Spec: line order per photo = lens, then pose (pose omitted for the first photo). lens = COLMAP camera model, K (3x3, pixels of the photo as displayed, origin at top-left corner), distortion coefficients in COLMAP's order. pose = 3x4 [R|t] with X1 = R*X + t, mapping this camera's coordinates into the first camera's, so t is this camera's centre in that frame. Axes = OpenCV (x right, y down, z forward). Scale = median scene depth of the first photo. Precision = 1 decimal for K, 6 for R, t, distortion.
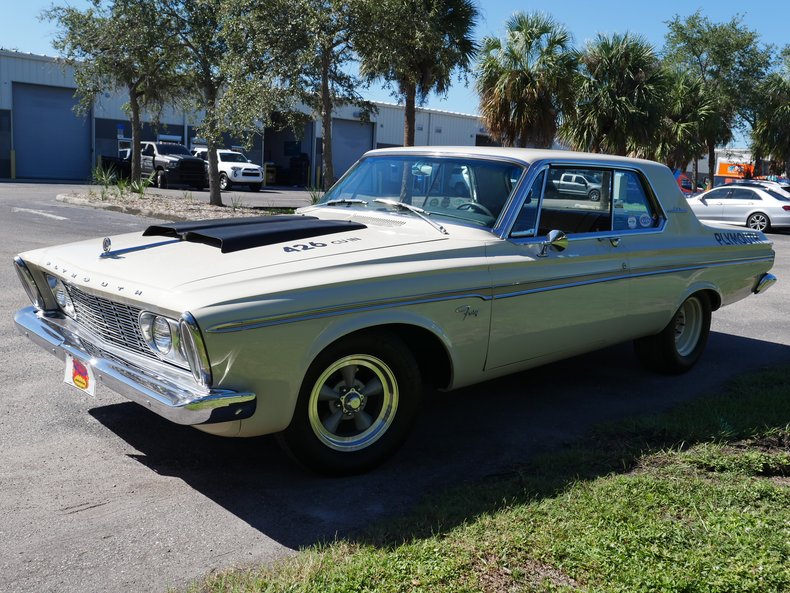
lens RADIAL K [[740.2, 0, 394.6], [0, 740.2, 305.7], [0, 0, 1]] dist [-0.009727, -0.002847]
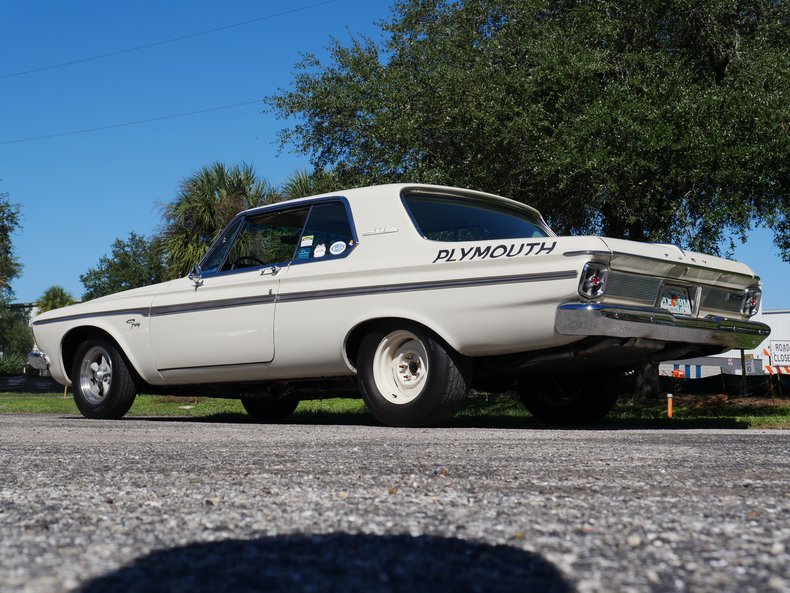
lens RADIAL K [[1272.9, 0, 395.0], [0, 1272.9, 296.5], [0, 0, 1]] dist [-0.026329, 0.061761]
pose [[0.065688, -0.136658, -0.988438, 2.639956], [-0.180510, 0.972607, -0.146465, 0.233084], [0.981377, 0.188044, 0.039220, 1.368700]]
